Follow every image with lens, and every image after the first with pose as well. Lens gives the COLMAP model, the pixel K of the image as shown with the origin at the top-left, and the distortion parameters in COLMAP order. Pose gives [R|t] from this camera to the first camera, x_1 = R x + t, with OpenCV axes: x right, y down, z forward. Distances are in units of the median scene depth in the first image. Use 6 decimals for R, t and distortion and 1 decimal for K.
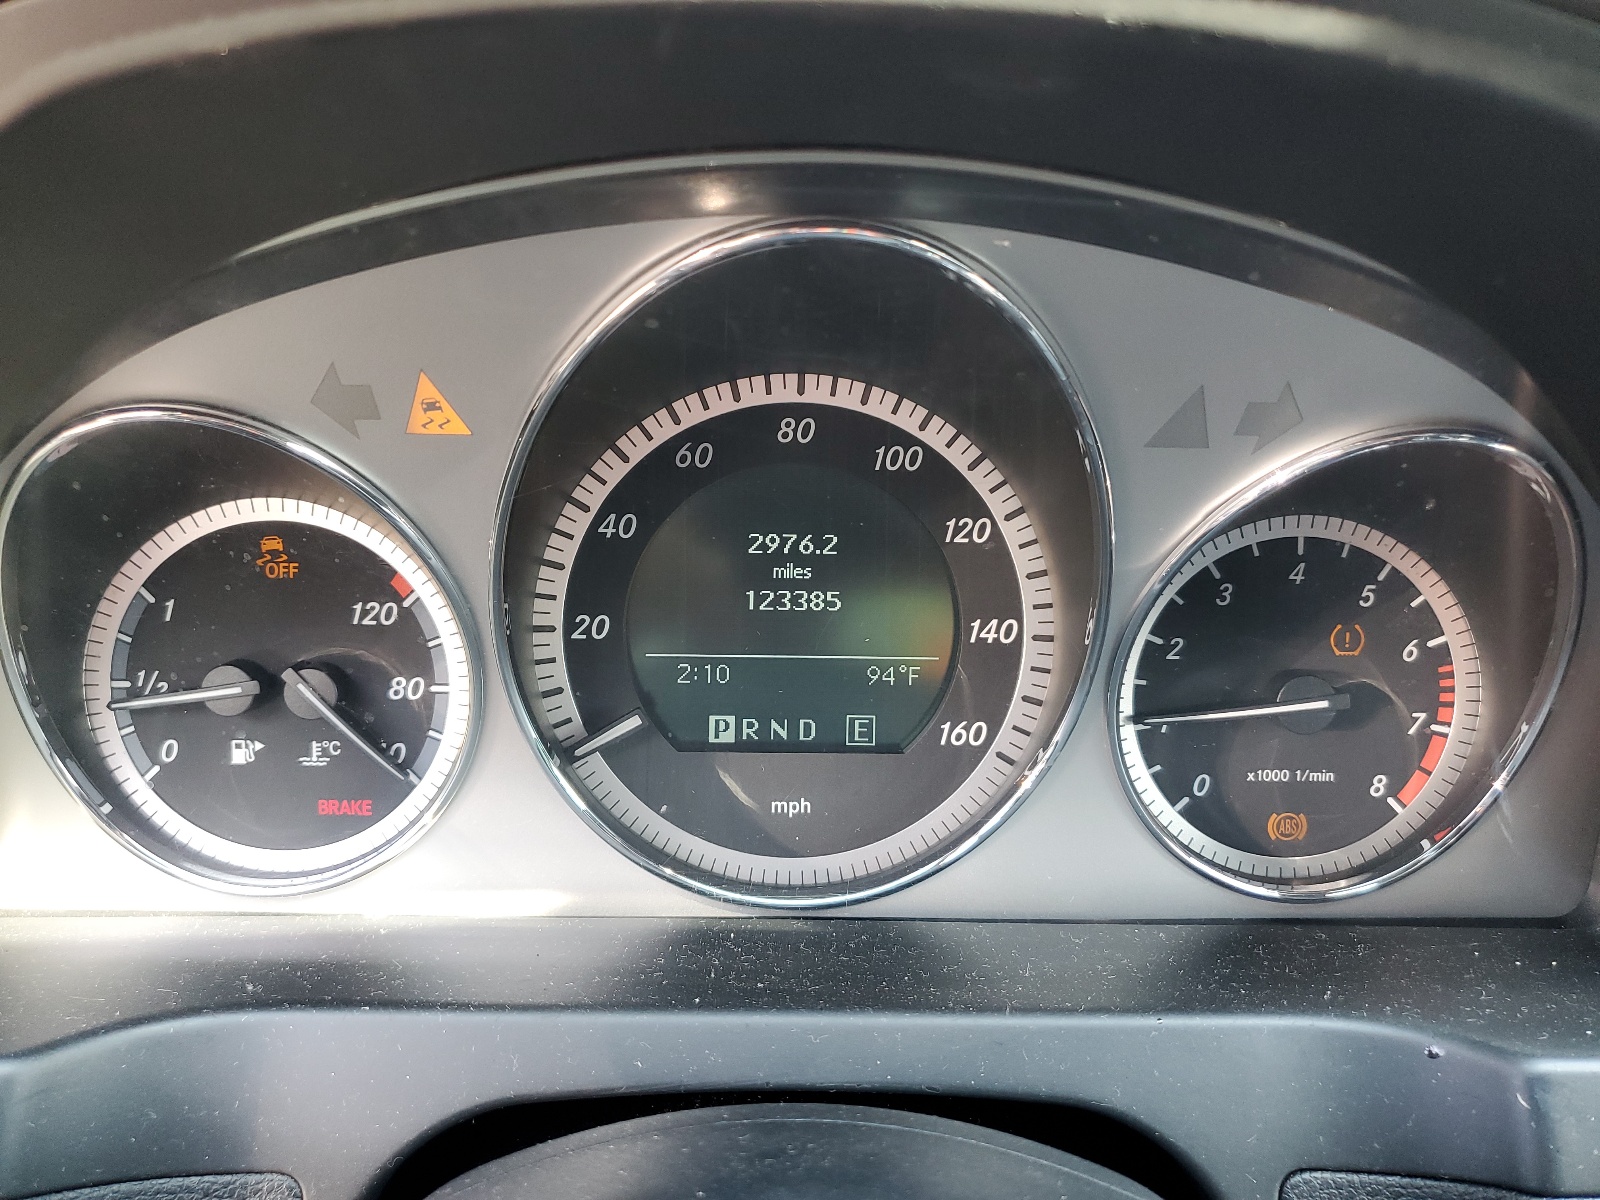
lens RADIAL K [[1219.5, 0, 797.7], [0, 1219.5, 599.5], [0, 0, 1]] dist [-0.010721, -0.002108]
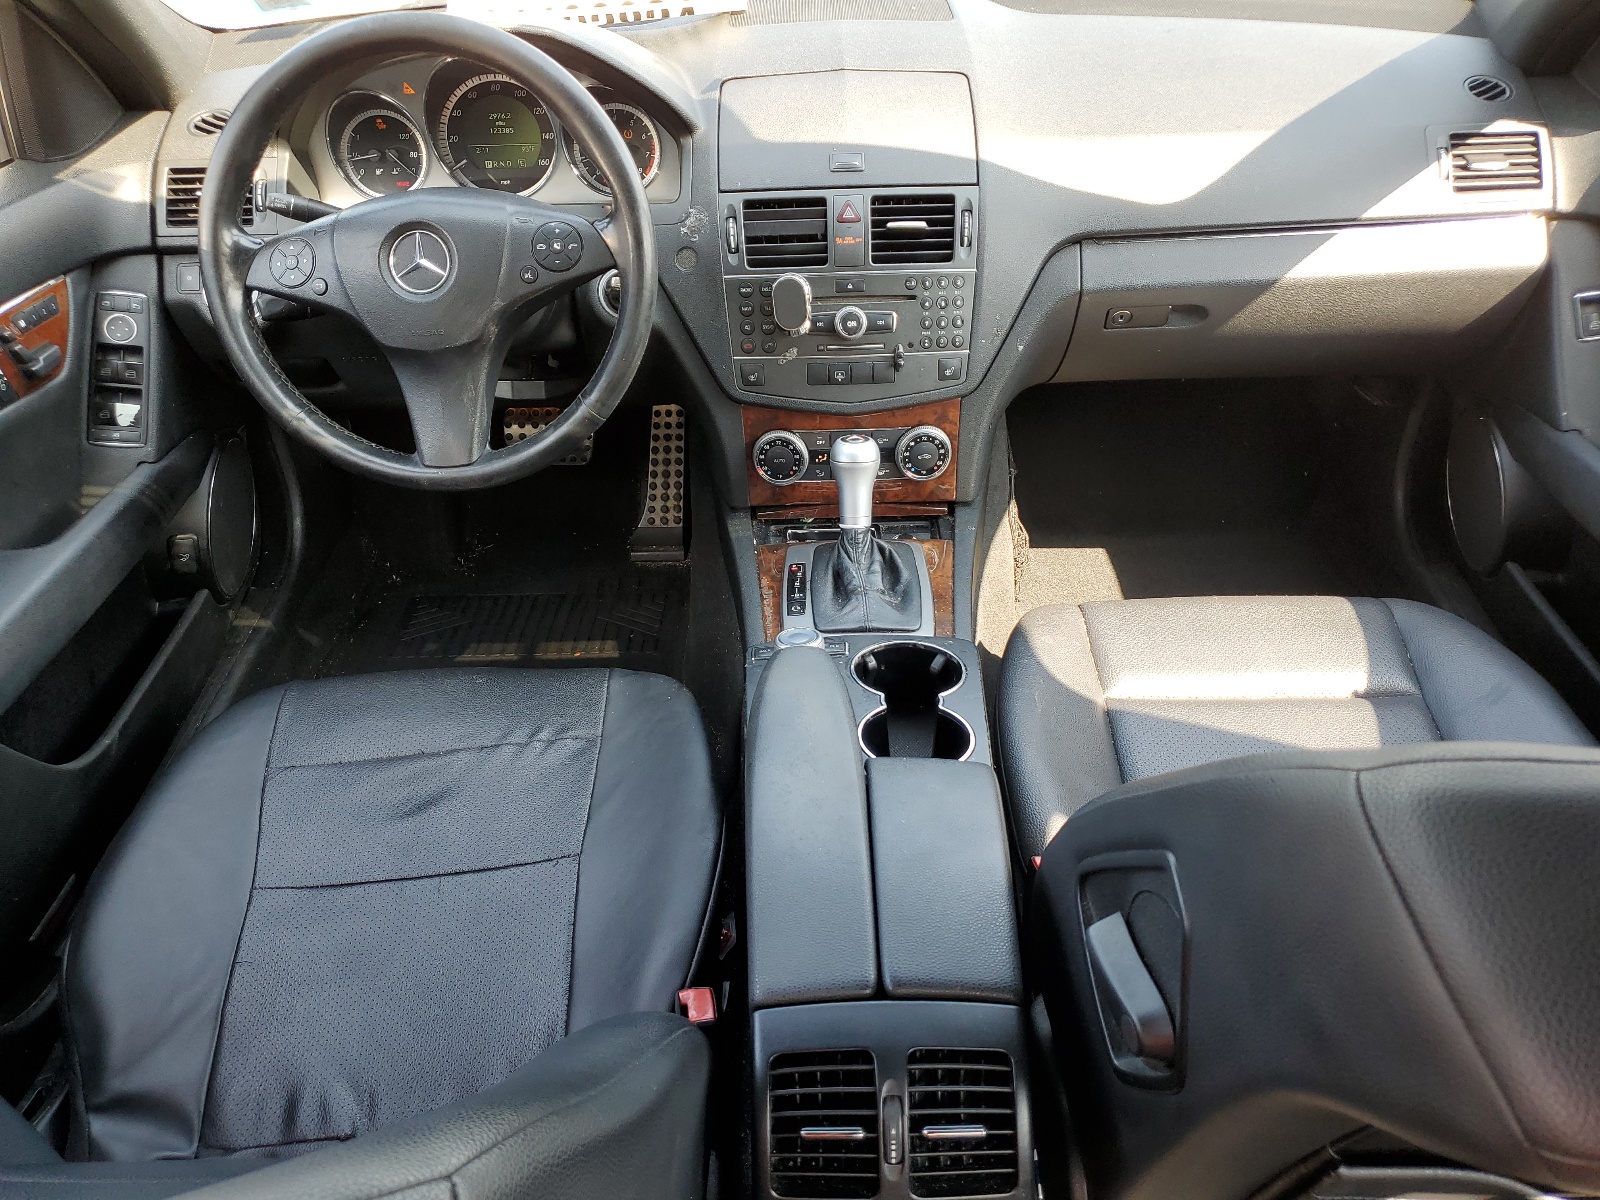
lens RADIAL K [[1219.5, 0, 802.8], [0, 1219.5, 598.0], [0, 0, 1]] dist [-0.010721, -0.002108]
pose [[0.998280, -0.020542, -0.054919, 1.285273], [0.034642, 0.962303, 0.269763, 0.476449], [0.047307, -0.271201, 0.961359, -3.574057]]
